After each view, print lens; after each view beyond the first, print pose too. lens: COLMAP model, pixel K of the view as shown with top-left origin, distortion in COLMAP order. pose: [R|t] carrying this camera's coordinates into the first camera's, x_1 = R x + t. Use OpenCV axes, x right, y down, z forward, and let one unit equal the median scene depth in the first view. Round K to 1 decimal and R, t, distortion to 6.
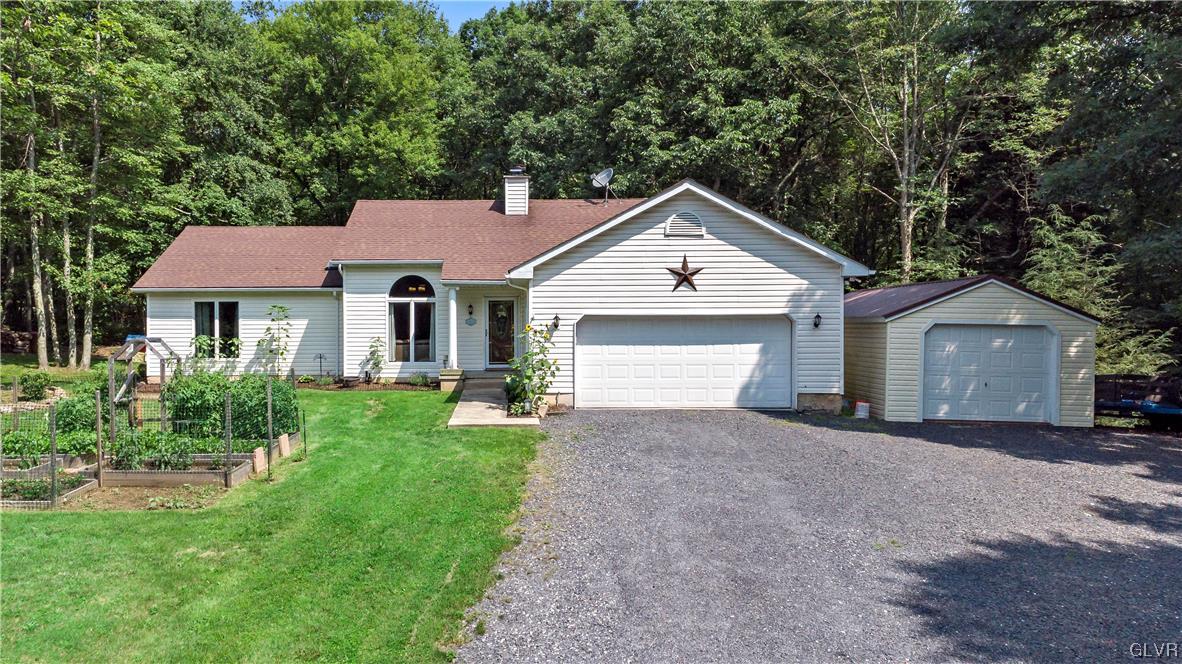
lens RADIAL K [[900.2, 0, 494.0], [0, 900.2, 359.8], [0, 0, 1]] dist [0.051564, 0.004828]
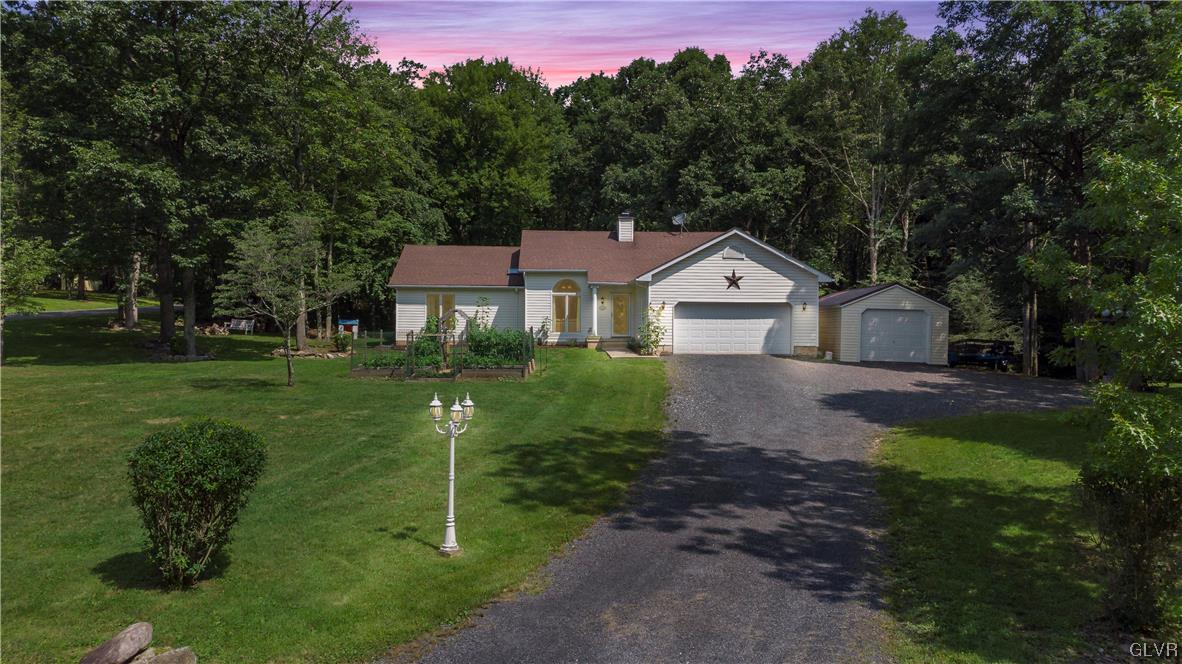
lens RADIAL K [[885.5, 0, 589.4], [0, 885.5, 369.1], [0, 0, 1]] dist [0.100224, -0.178490]
pose [[0.997615, 0.007221, 0.068643, -0.156043], [-0.007438, 0.999968, 0.002918, 0.063710], [-0.068620, -0.003422, 0.997637, -0.596769]]
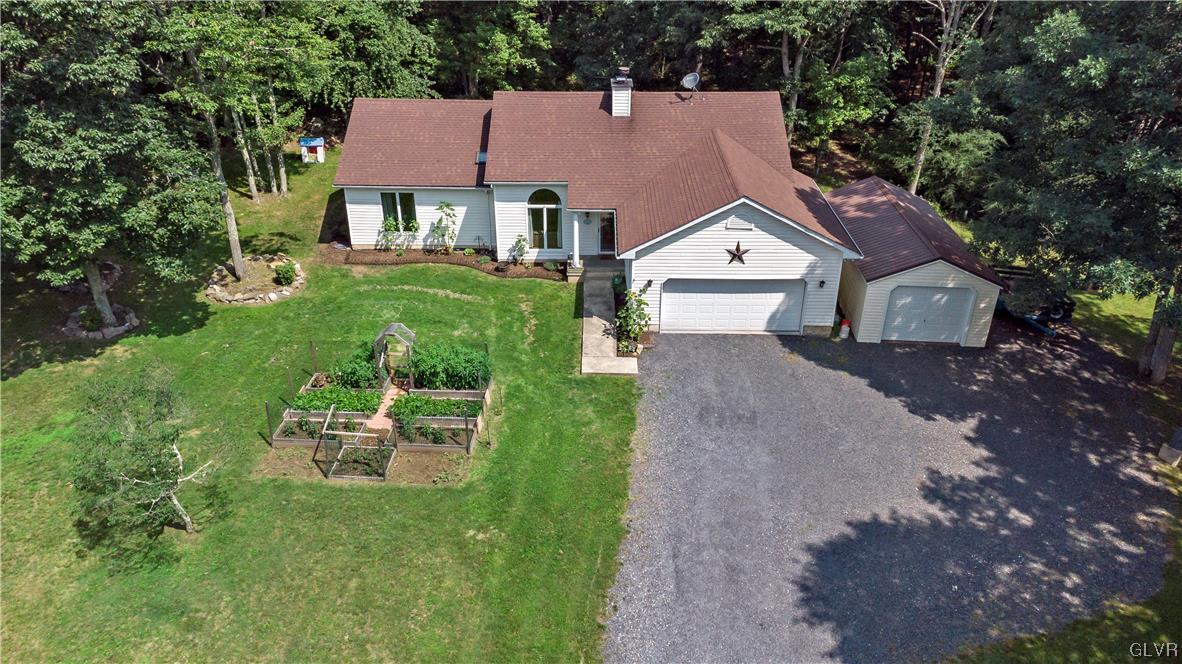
lens RADIAL K [[858.4, 0, 591.0], [0, 858.4, 332.0], [0, 0, 1]] dist [0.058719, 0.000428]
pose [[0.999920, -0.004339, 0.011881, -0.036108], [-0.001683, 0.885315, 0.464988, -0.491408], [-0.012536, -0.464971, 0.885237, -0.237291]]
